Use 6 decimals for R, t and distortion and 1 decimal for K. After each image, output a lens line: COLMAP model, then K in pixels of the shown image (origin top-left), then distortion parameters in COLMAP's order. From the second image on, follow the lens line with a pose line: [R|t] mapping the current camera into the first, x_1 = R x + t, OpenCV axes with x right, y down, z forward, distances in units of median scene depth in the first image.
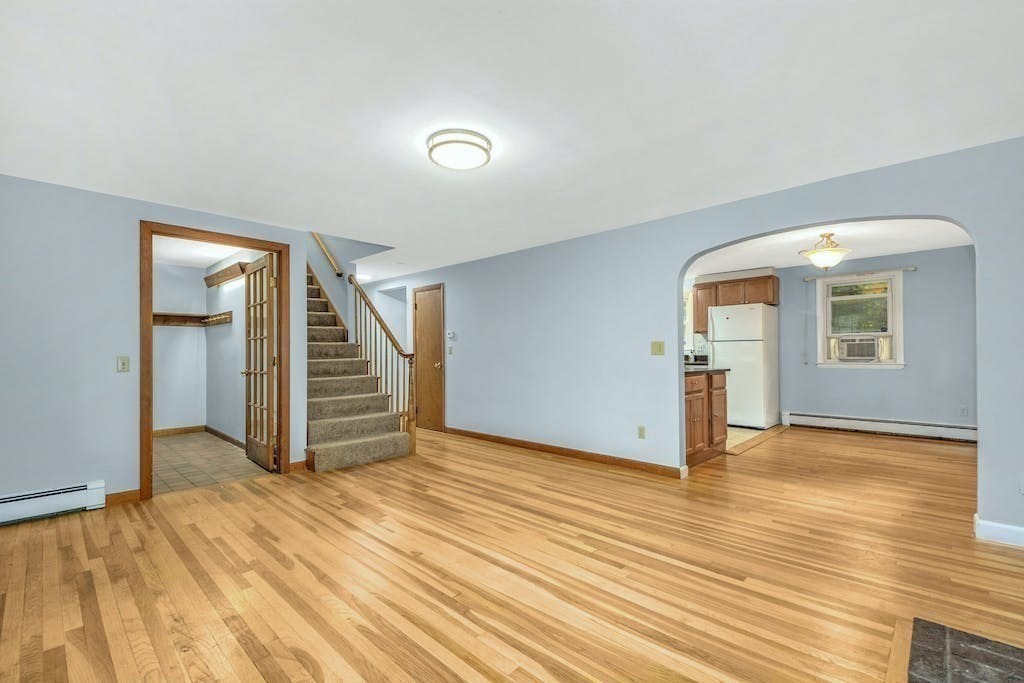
lens RADIAL K [[452.9, 0, 511.2], [0, 452.9, 348.5], [0, 0, 1]] dist [0.018196, -0.008929]
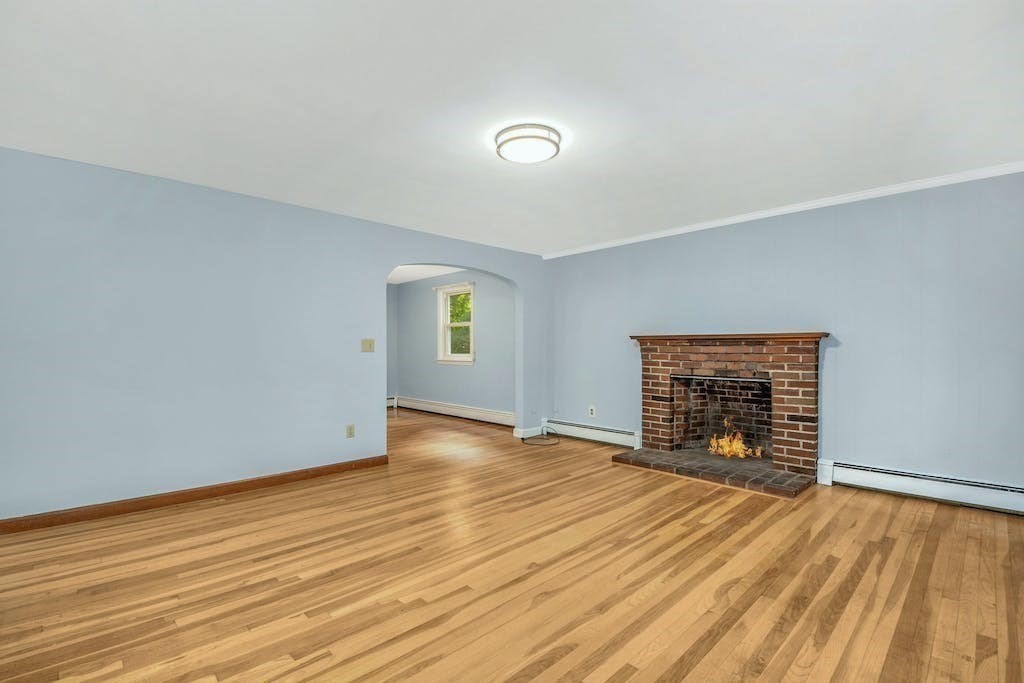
lens RADIAL K [[452.9, 0, 522.4], [0, 452.9, 345.7], [0, 0, 1]] dist [0.018196, -0.008929]
pose [[0.030186, 0.016744, 0.999404, -0.825146], [-0.009568, 0.999819, -0.016462, 0.015100], [-0.999499, -0.009066, 0.030341, 0.722714]]
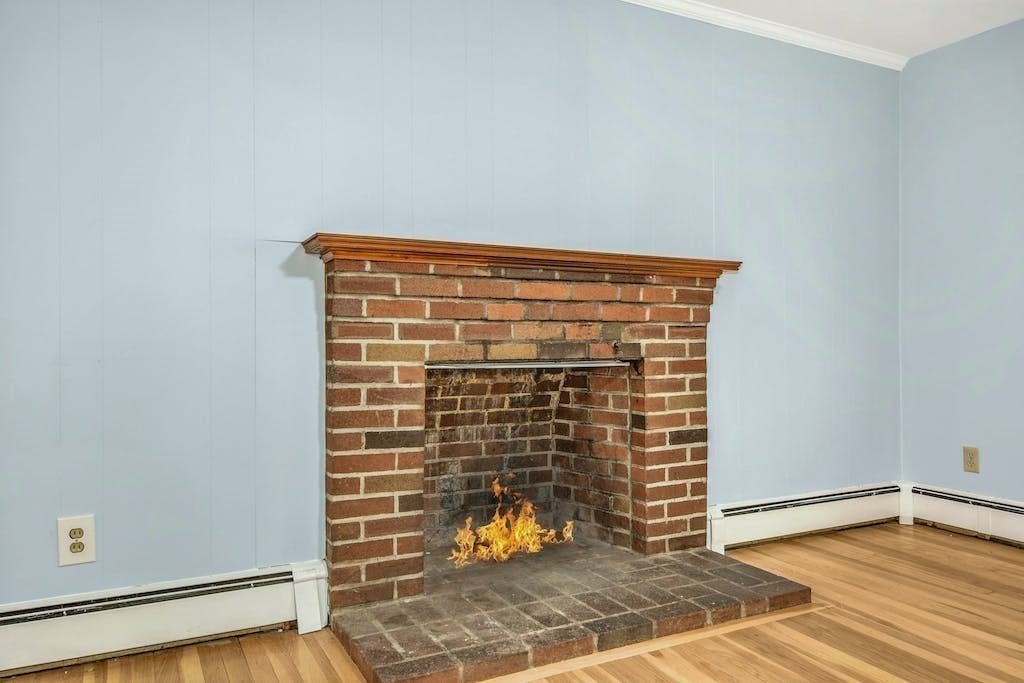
lens RADIAL K [[774.1, 0, 479.0], [0, 774.1, 320.8], [0, 0, 1]] dist [0.007017, 0.001736]
pose [[-0.947309, 0.017136, 0.319862, 0.201074], [0.006358, 0.999377, -0.034710, 0.058391], [-0.320258, -0.030848, -0.946828, 1.022332]]
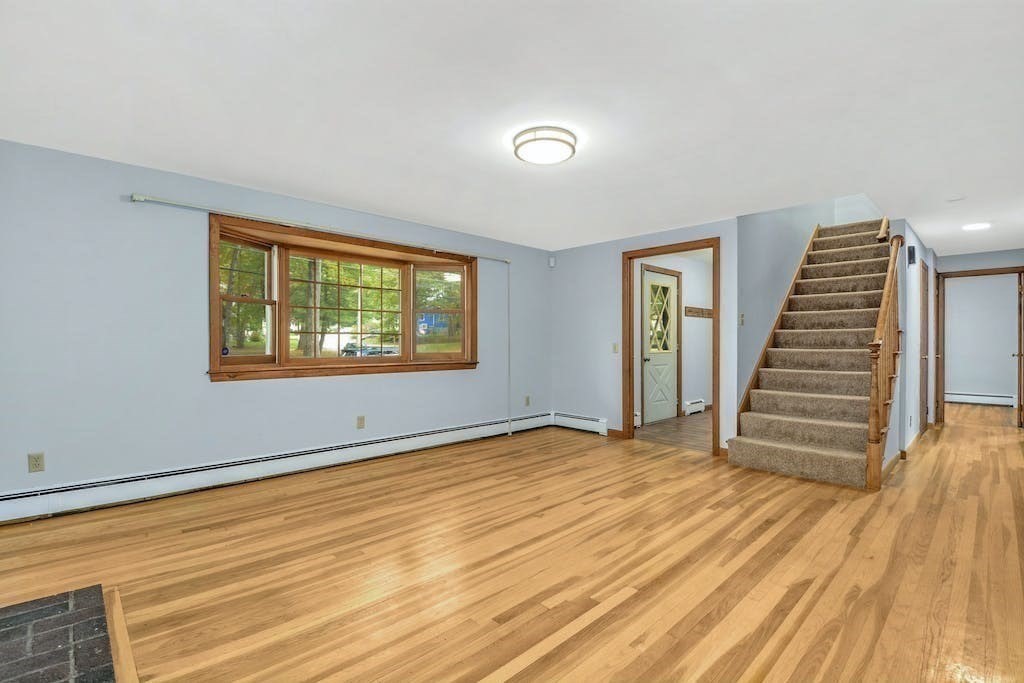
lens RADIAL K [[452.9, 0, 528.0], [0, 452.9, 339.4], [0, 0, 1]] dist [0.018196, -0.008929]
pose [[-0.024025, 0.002671, -0.999708, 0.684720], [0.007099, 0.999972, 0.002501, 0.000451], [0.999686, -0.007036, -0.024043, 0.724270]]
